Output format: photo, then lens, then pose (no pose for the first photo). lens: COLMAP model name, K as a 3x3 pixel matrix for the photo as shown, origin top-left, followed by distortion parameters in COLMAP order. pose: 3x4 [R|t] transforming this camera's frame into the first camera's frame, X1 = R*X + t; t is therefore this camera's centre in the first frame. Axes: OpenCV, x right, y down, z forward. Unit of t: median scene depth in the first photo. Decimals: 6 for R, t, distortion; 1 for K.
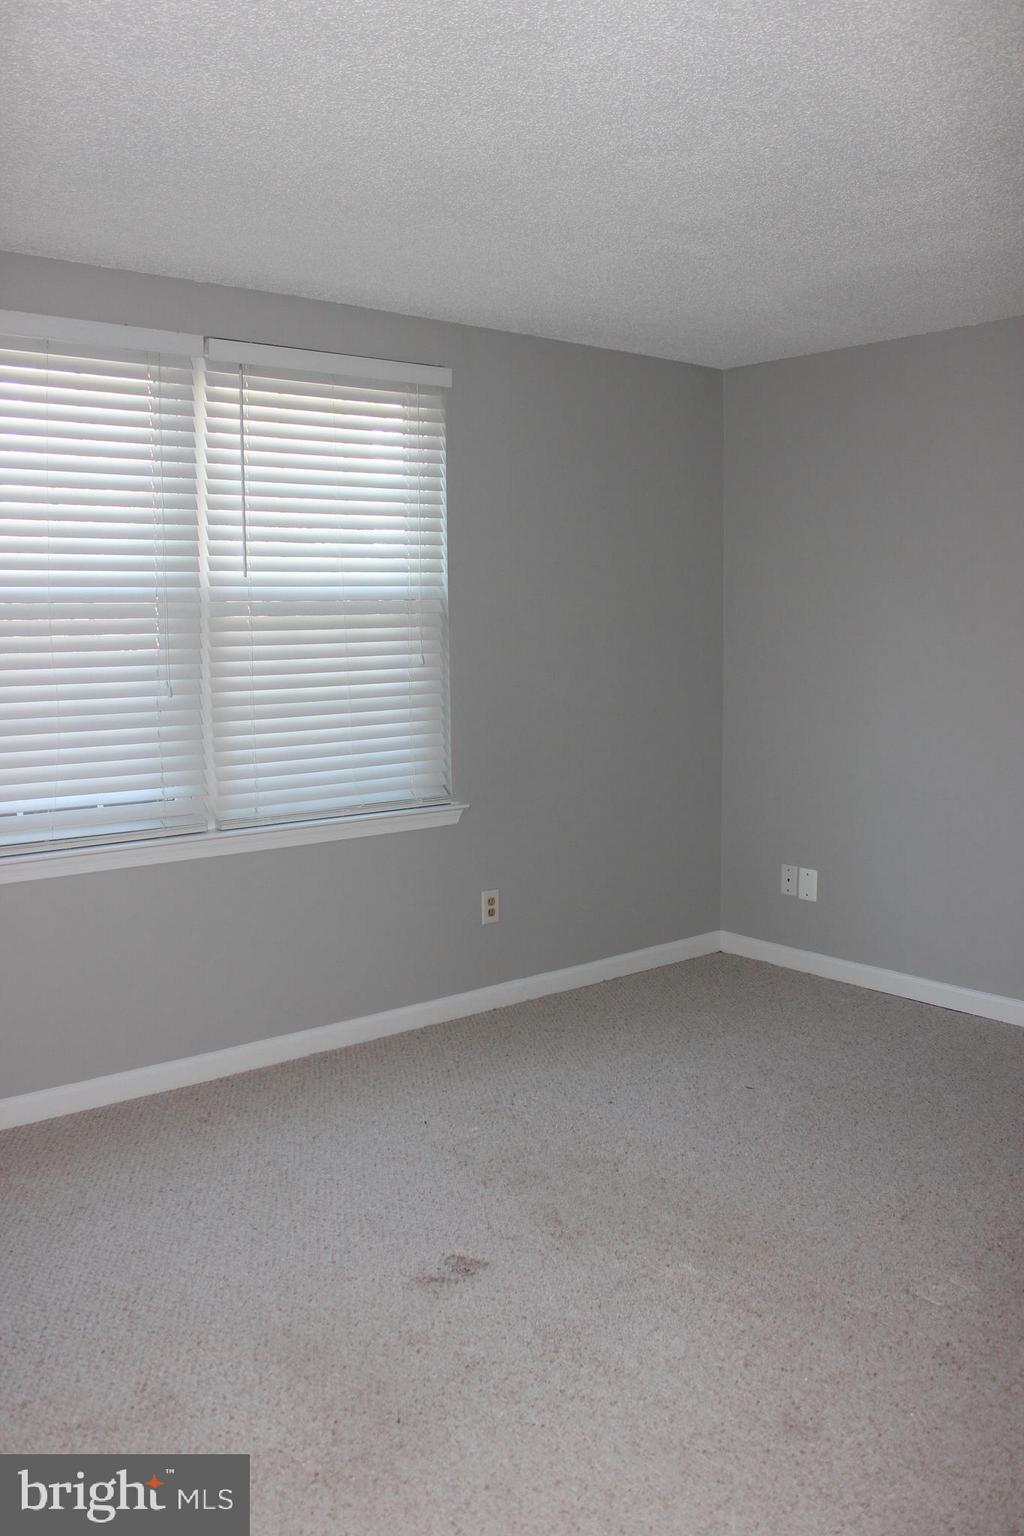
lens RADIAL K [[1275.1, 0, 512.0], [0, 1275.1, 768.0], [0, 0, 1]] dist [-0.184488, 0.176966]
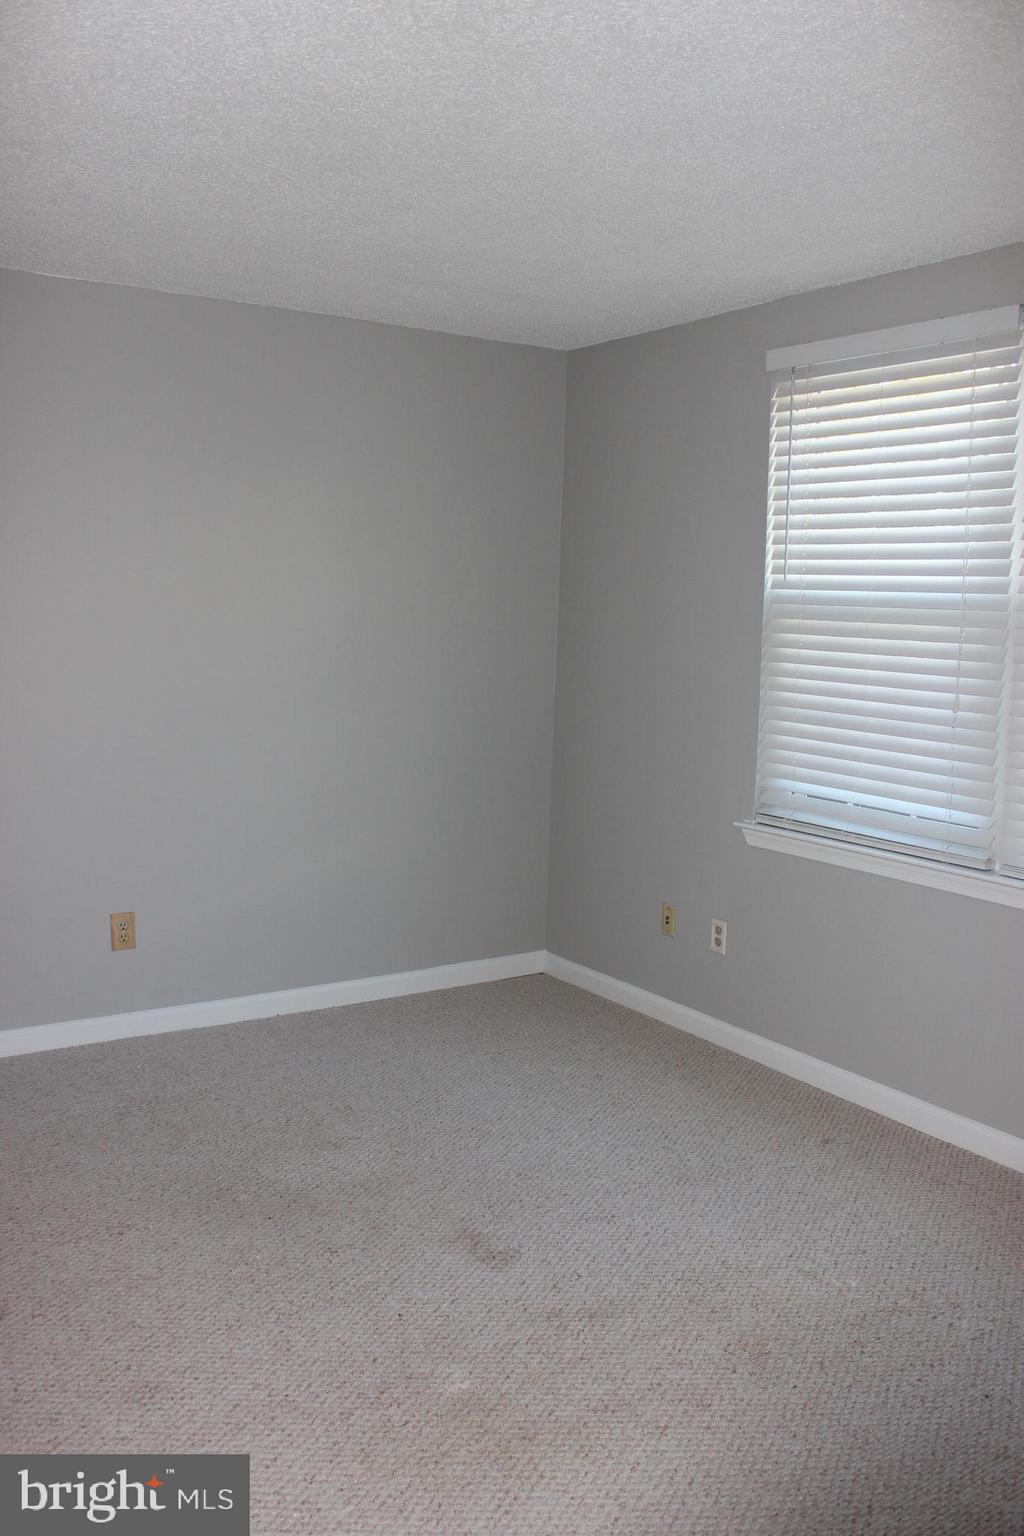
lens RADIAL K [[1275.1, 0, 512.0], [0, 1275.1, 768.0], [0, 0, 1]] dist [-0.184488, 0.176966]
pose [[-0.099272, 0.123672, -0.987345, 0.659542], [-0.142135, 0.980309, 0.137081, -0.094649], [0.984857, 0.153944, -0.079739, 0.751772]]
